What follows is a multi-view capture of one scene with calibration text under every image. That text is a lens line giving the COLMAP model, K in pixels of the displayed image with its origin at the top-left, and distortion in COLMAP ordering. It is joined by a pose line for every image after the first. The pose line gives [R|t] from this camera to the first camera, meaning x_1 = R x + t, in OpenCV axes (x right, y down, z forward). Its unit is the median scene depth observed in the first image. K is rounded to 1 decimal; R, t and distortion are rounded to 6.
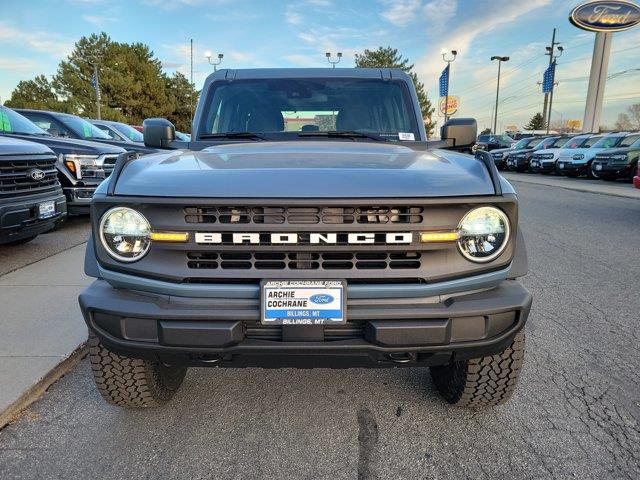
lens RADIAL K [[477.0, 0, 320.0], [0, 477.0, 240.0], [0, 0, 1]] dist [0.032146, -0.007893]
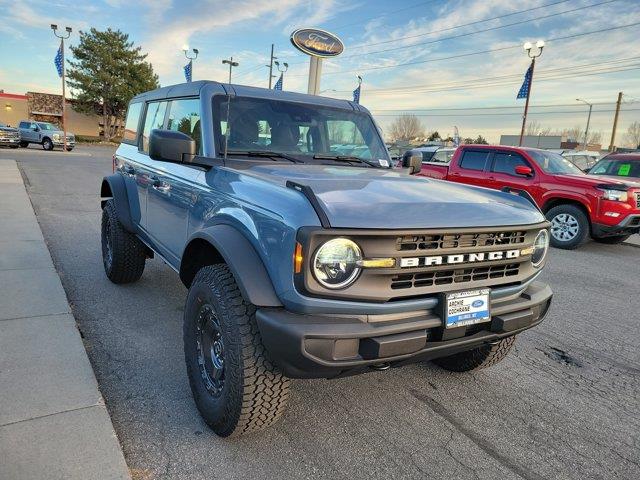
lens RADIAL K [[469.9, 0, 320.7], [0, 469.9, 231.1], [0, 0, 1]] dist [0.038401, 0.000983]
pose [[0.850819, -0.028865, 0.524666, -1.023102], [0.030737, 0.999514, 0.005144, -0.094218], [-0.524559, 0.011750, 0.851293, 0.116232]]
